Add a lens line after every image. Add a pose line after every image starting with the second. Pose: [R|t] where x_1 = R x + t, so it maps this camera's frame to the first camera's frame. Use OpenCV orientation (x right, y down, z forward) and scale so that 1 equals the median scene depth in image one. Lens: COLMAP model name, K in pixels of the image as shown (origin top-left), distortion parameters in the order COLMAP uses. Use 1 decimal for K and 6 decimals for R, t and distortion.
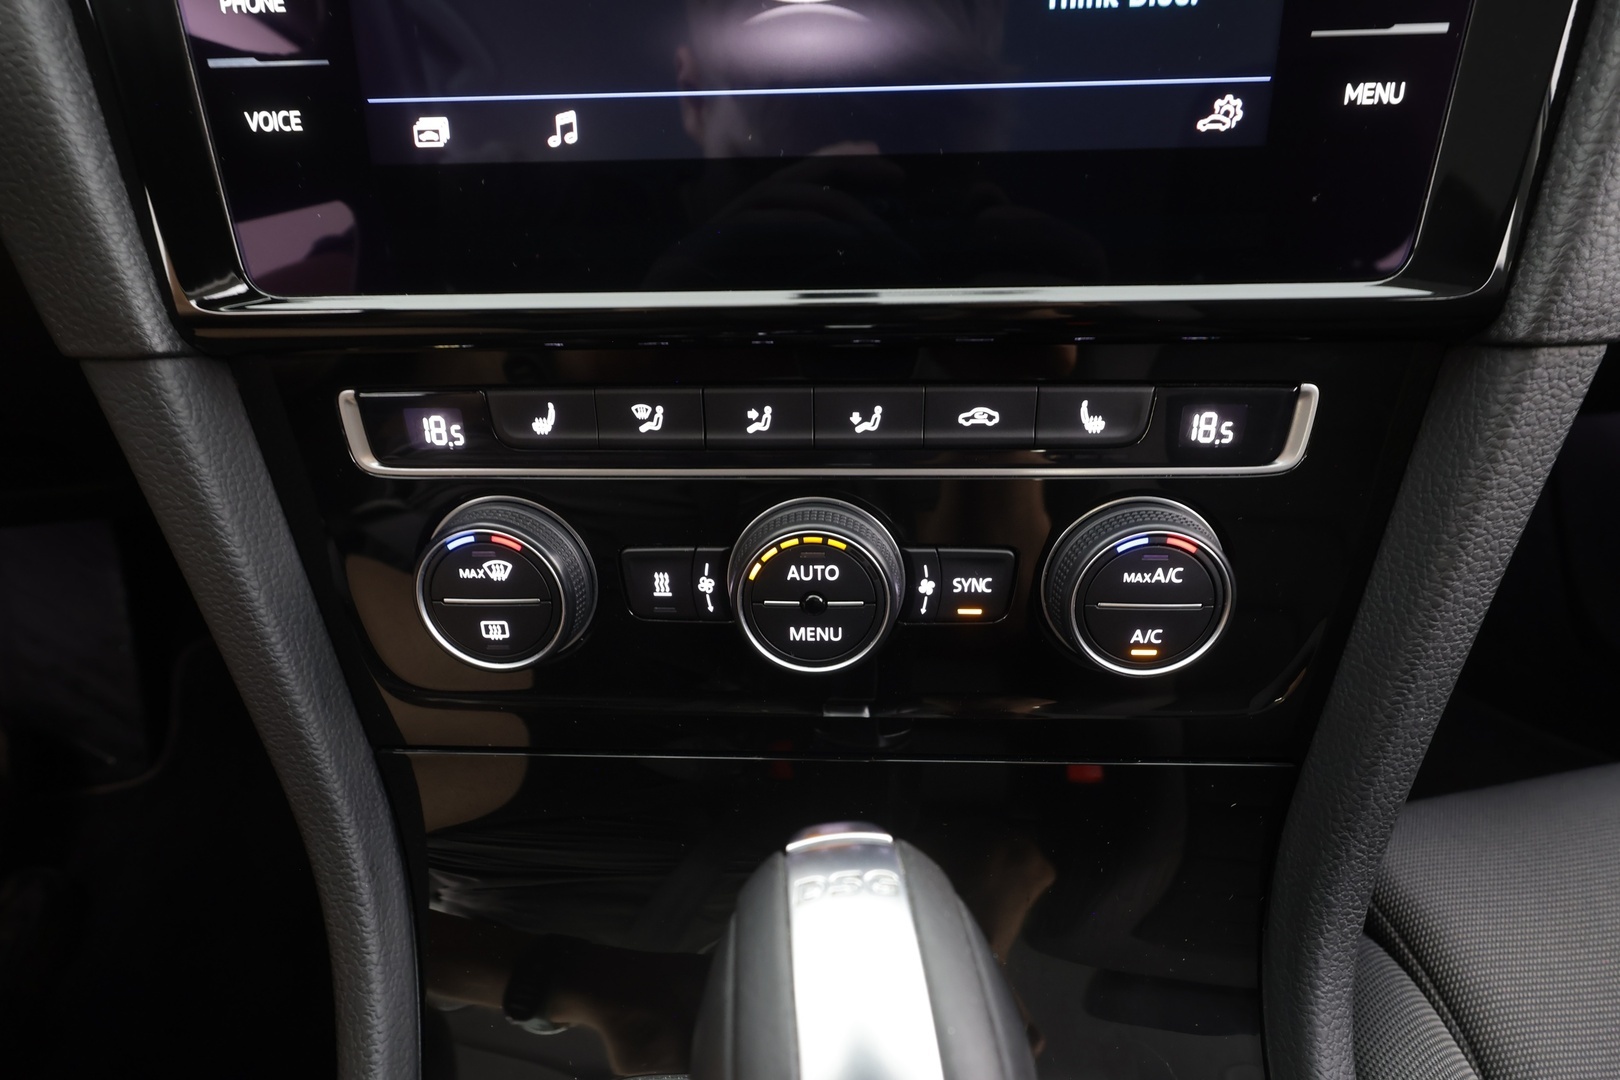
lens RADIAL K [[845.8, 0, 810.0], [0, 845.8, 540.0], [0, 0, 1]] dist [-0.001005, 0.000612]
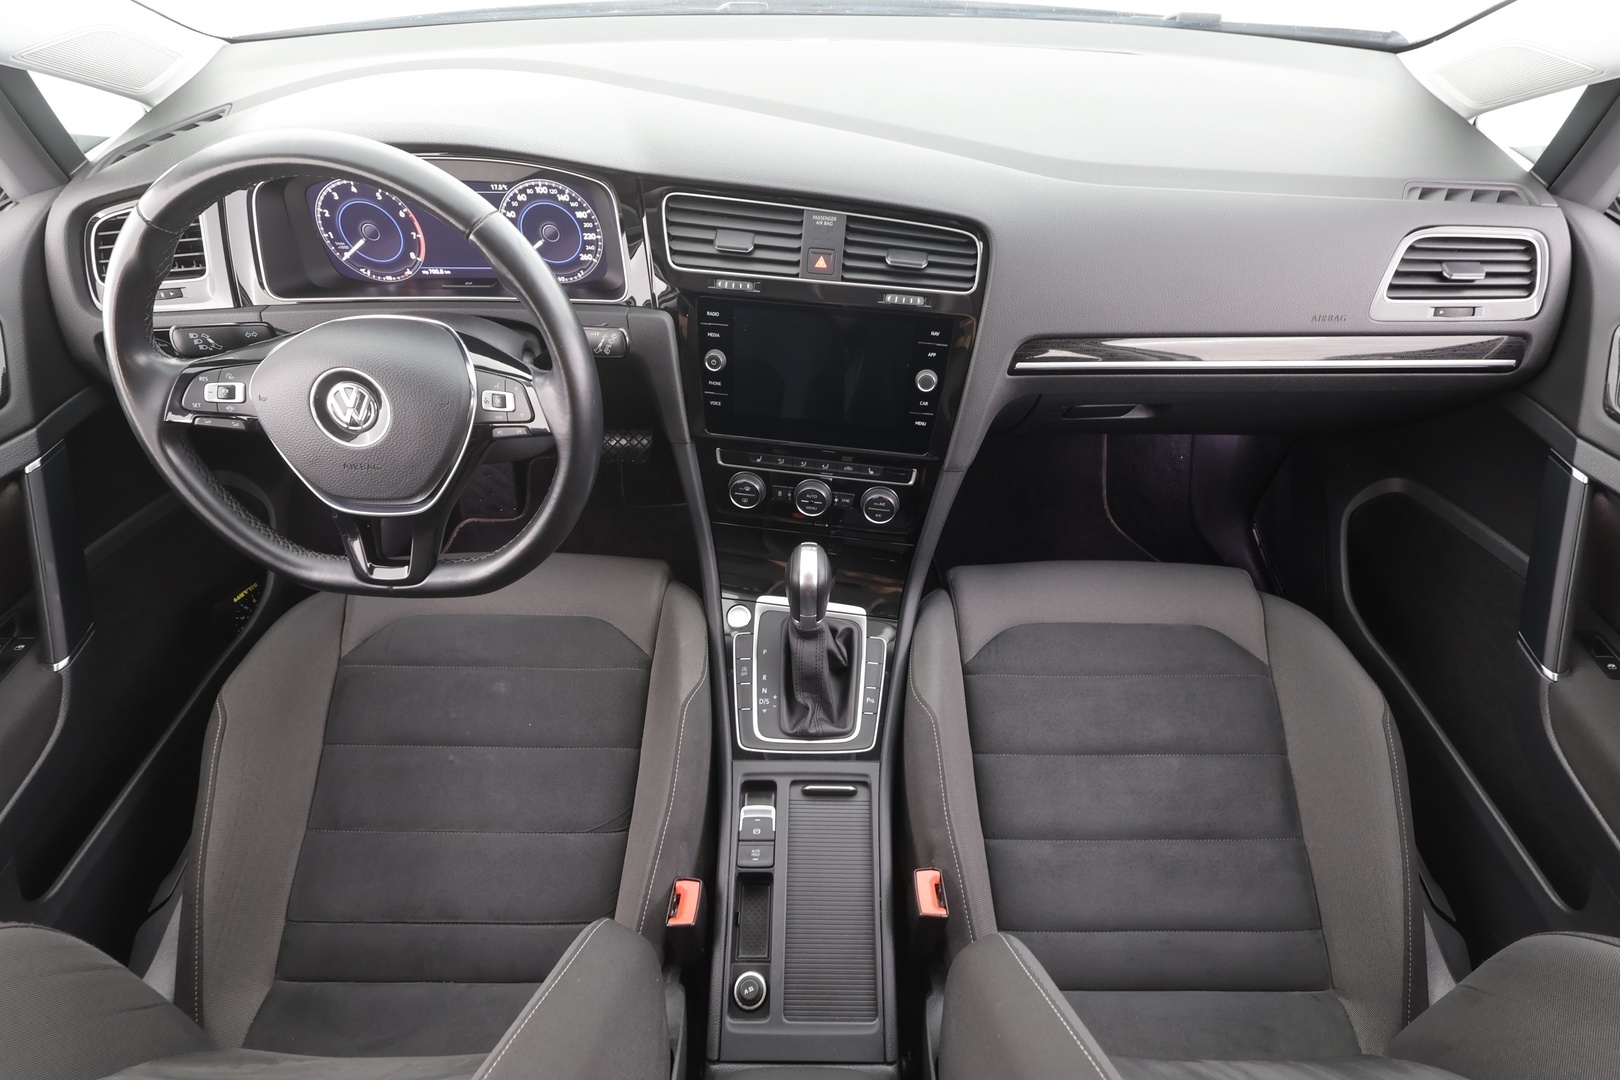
lens RADIAL K [[745.7, 0, 810.0], [0, 745.7, 540.0], [0, 0, 1]] dist [0.000766, 0.000506]
pose [[0.994349, 0.099804, -0.036184, 0.175569], [-0.088381, 0.967070, 0.238670, -0.745912], [0.058813, -0.234124, 0.970426, -3.259190]]
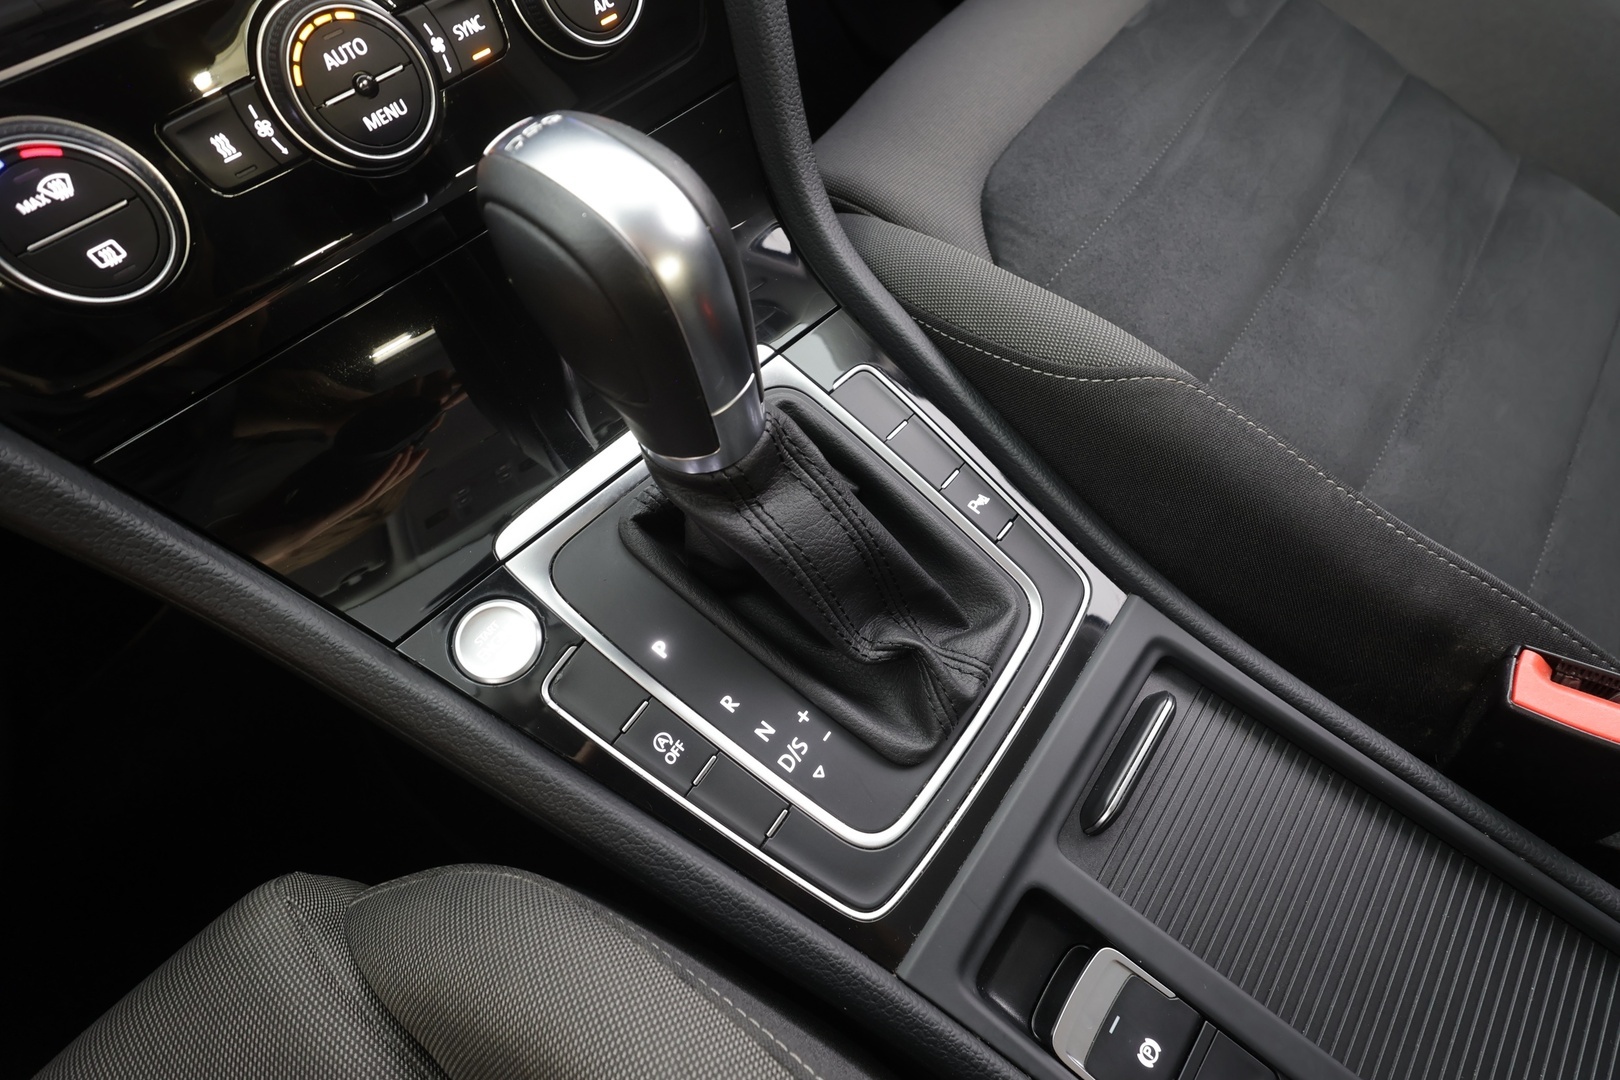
lens RADIAL K [[745.7, 0, 810.0], [0, 745.7, 540.0], [0, 0, 1]] dist [0.000766, 0.000506]
pose [[0.678880, -0.642753, 0.354951, -0.353255], [0.468149, 0.751324, 0.465132, 0.360151], [-0.565648, -0.149600, 0.810964, -0.282389]]
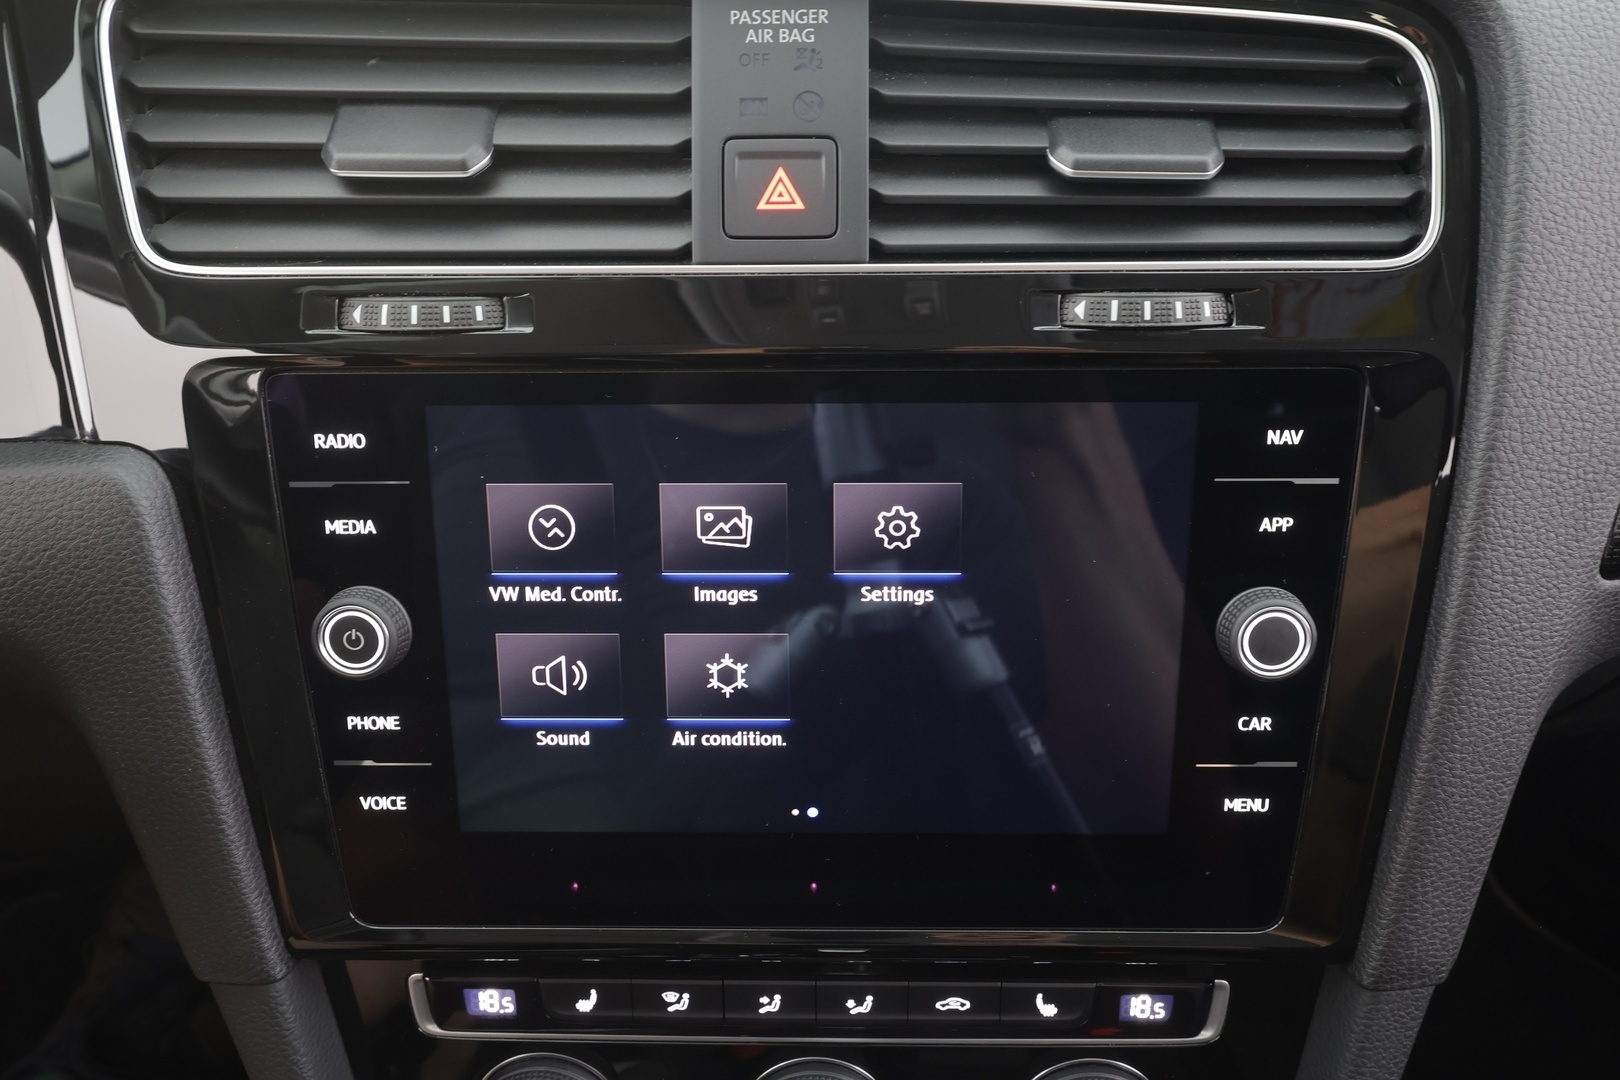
lens RADIAL K [[1270.7, 0, 810.0], [0, 1270.7, 540.0], [0, 0, 1]] dist [0.001553, -0.000625]
pose [[0.999659, -0.002498, 0.026004, -0.048412], [0.003143, 0.999687, -0.024804, -0.752058], [-0.025934, 0.024878, 0.999354, -0.808127]]
